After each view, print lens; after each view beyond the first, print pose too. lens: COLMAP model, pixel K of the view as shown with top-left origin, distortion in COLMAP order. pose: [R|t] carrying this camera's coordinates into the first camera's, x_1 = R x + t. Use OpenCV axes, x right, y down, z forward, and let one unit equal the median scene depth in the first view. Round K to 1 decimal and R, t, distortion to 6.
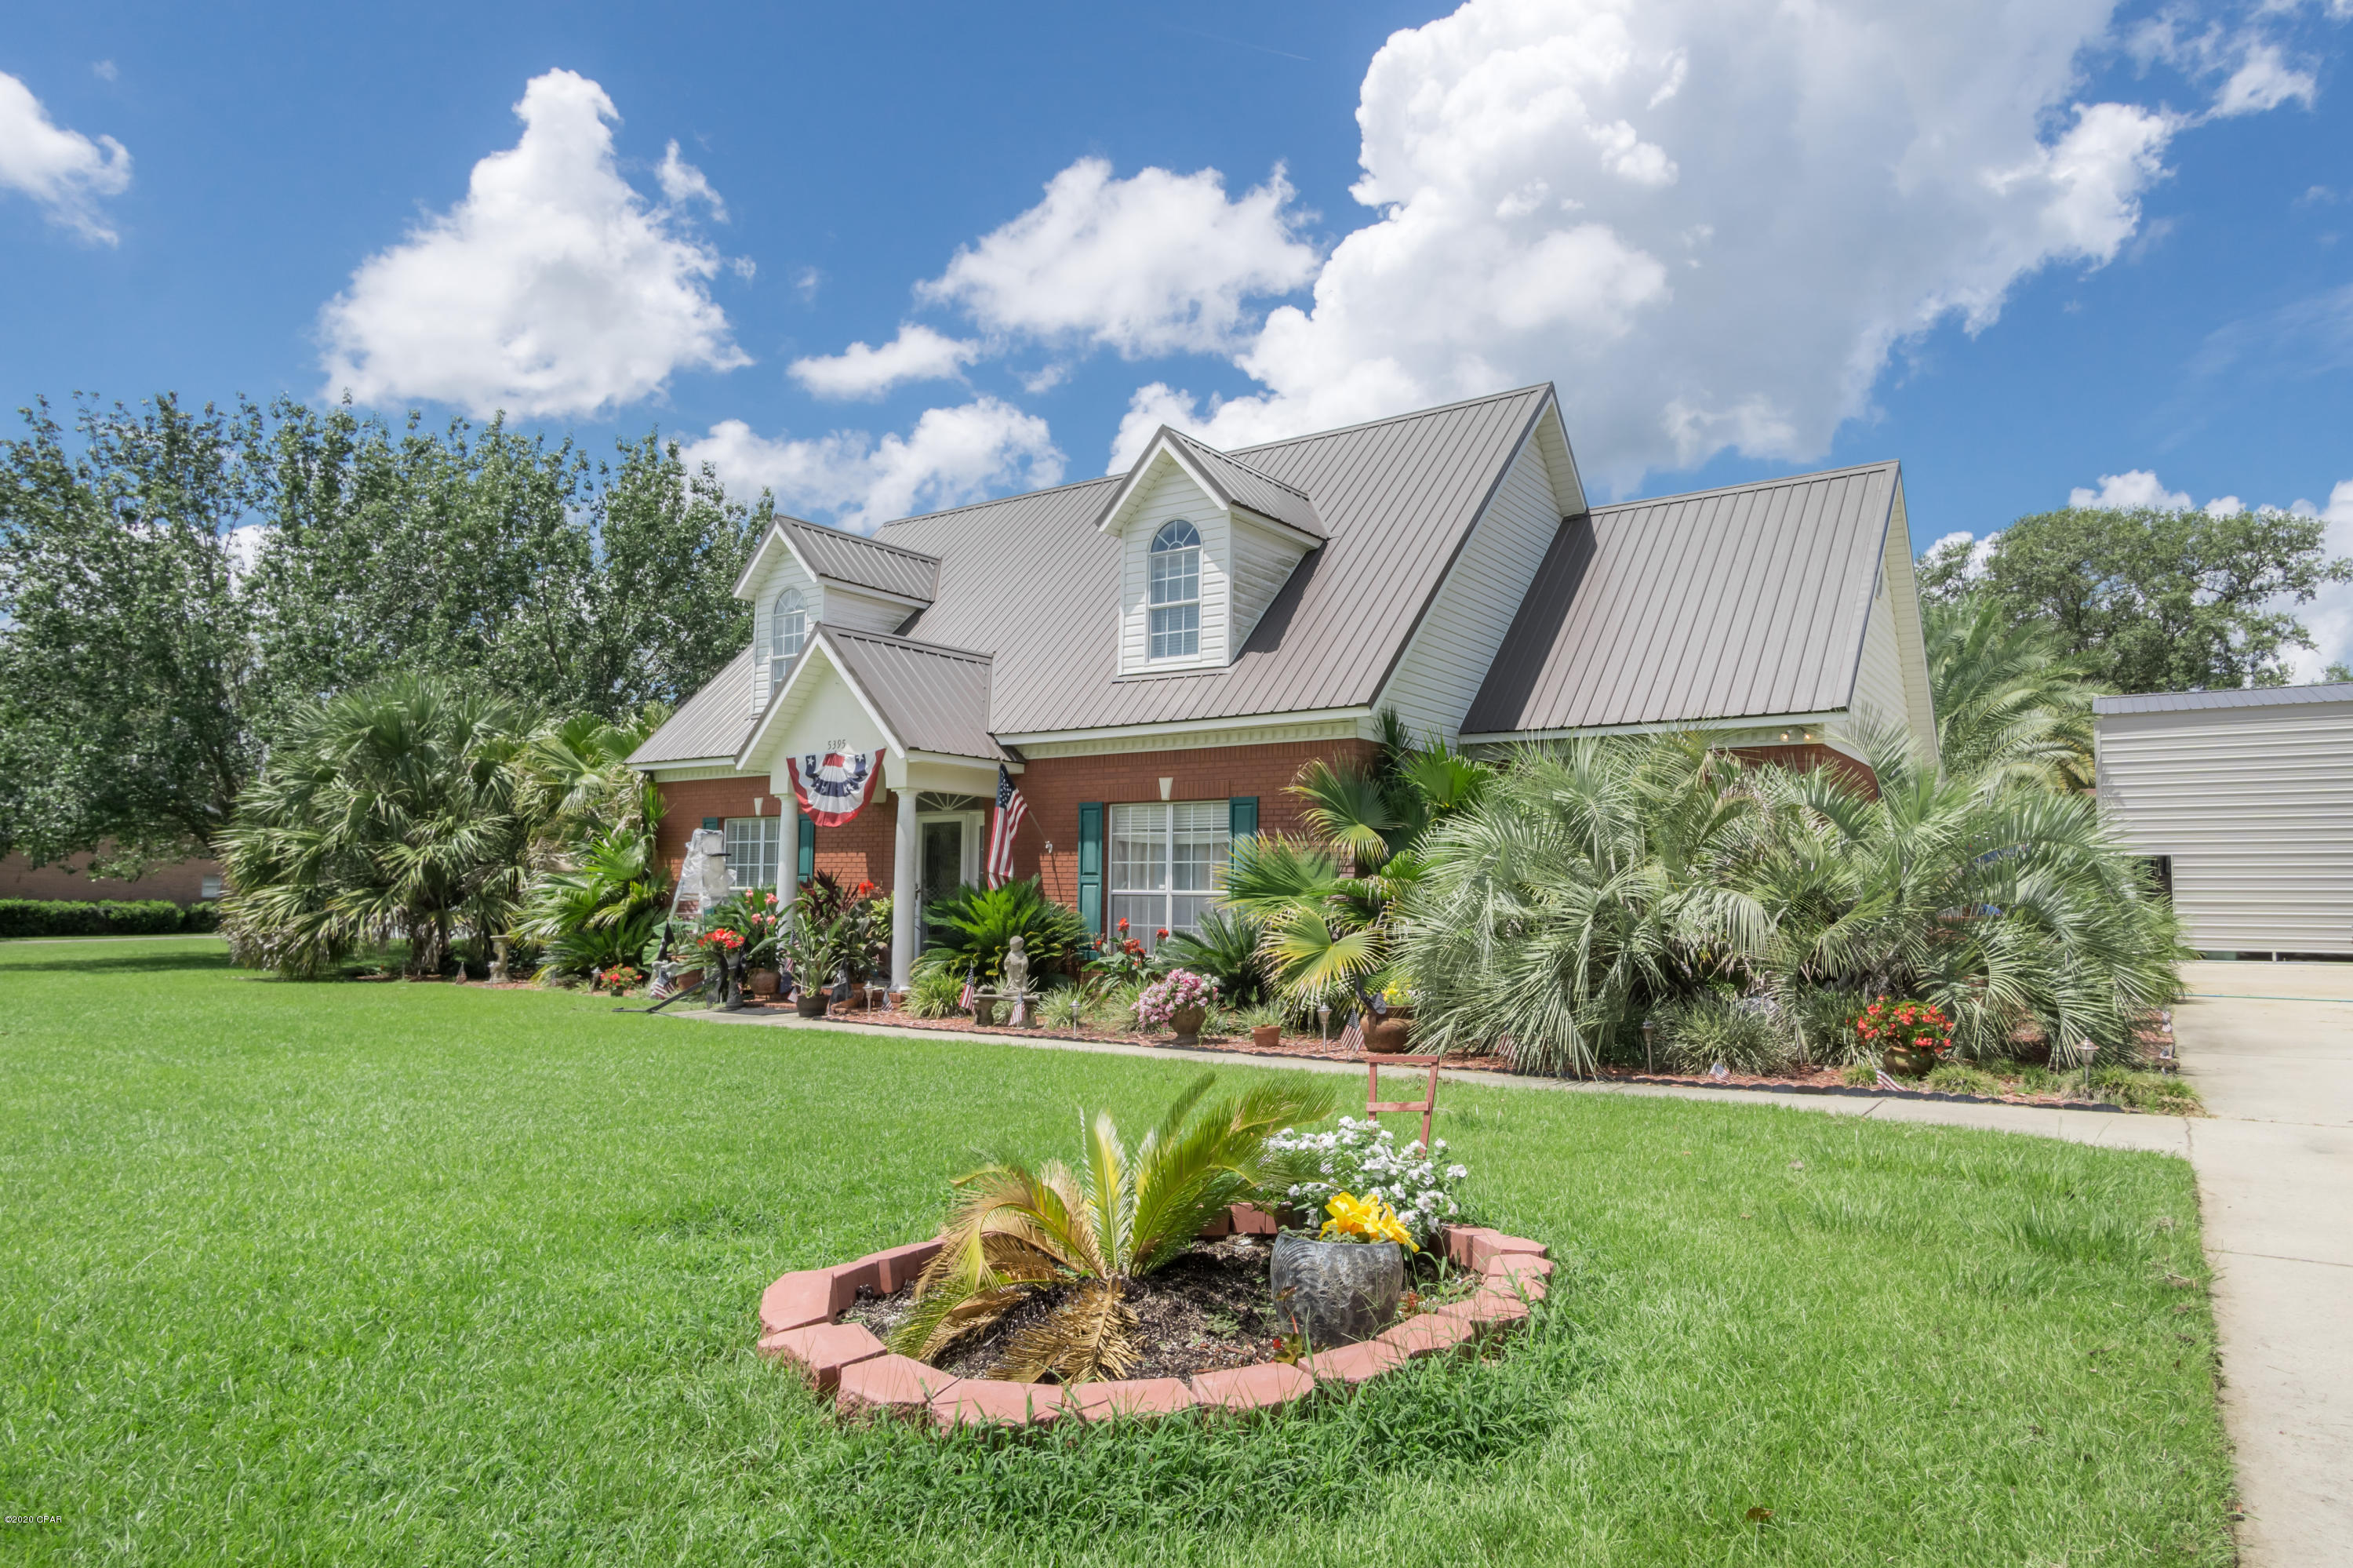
lens RADIAL K [[1358.1, 0, 1176.5], [0, 1358.1, 784.0], [0, 0, 1]] dist [0.000261, -0.000126]
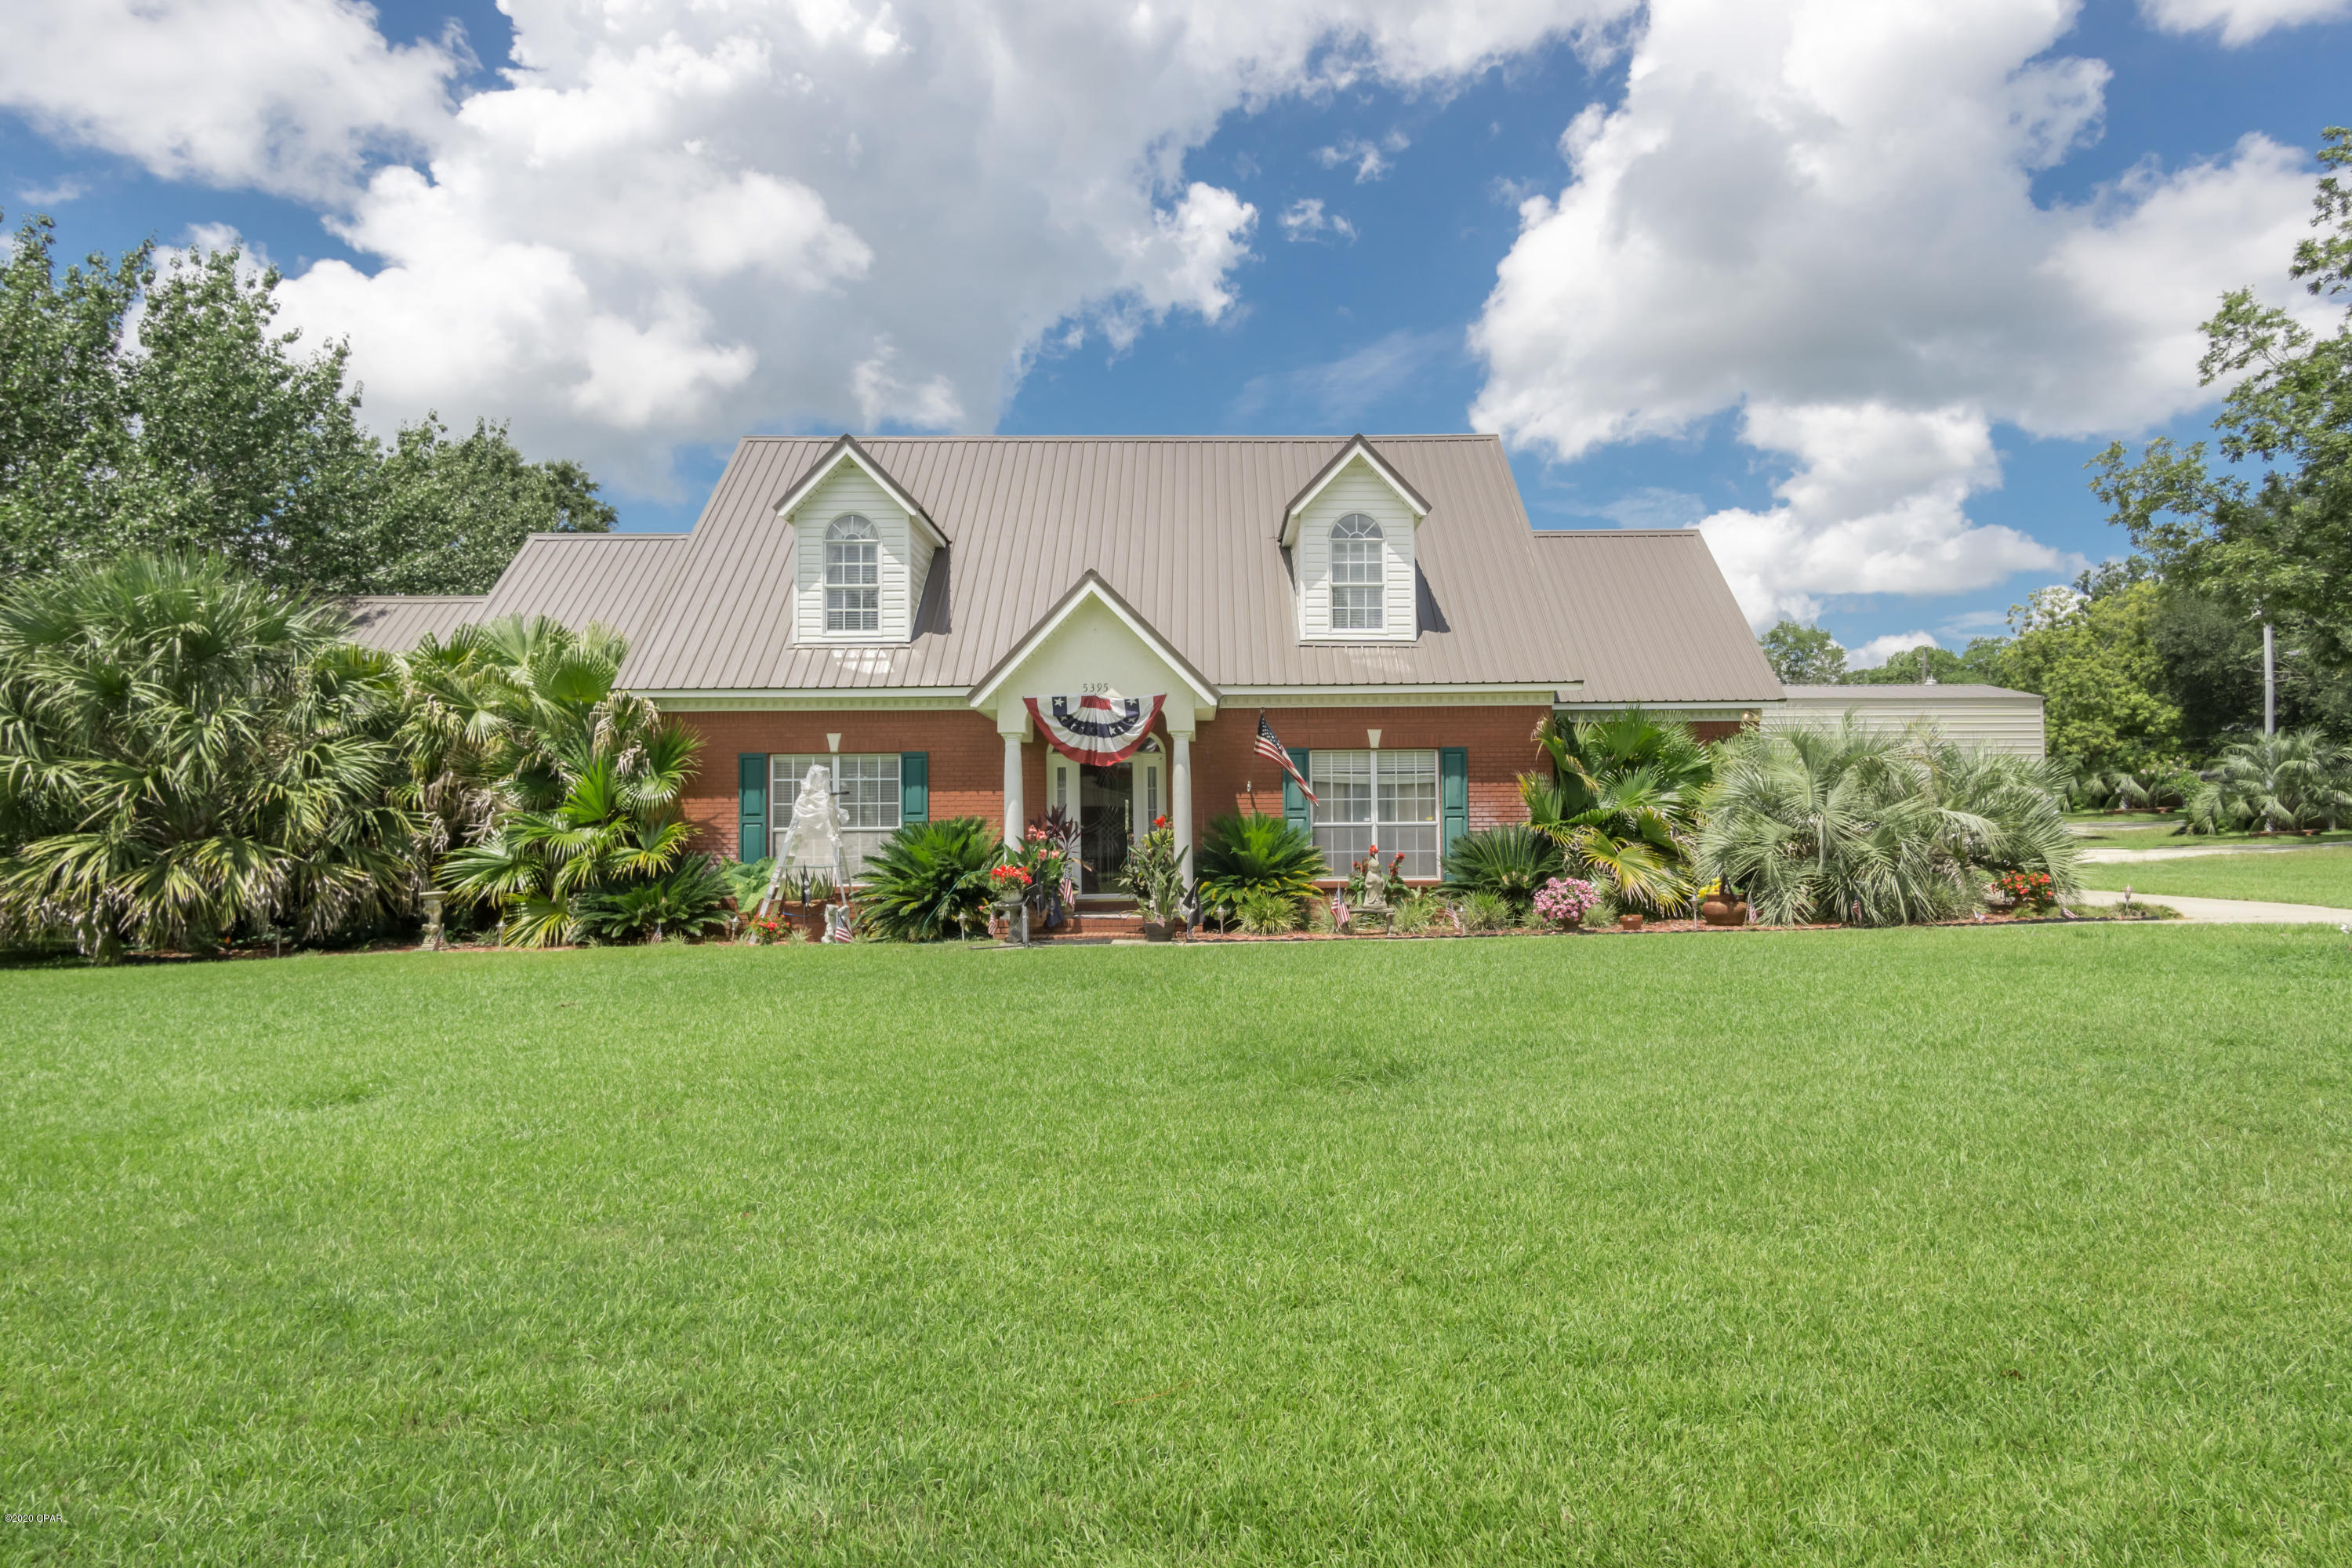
lens RADIAL K [[1357.4, 0, 1176.0], [0, 1357.4, 784.0], [0, 0, 1]] dist [0.000261, -0.000126]
pose [[0.810048, 0.005272, 0.586341, -0.825350], [-0.026622, 0.999259, 0.027795, 0.014275], [-0.585760, -0.038125, 0.809588, 0.116568]]
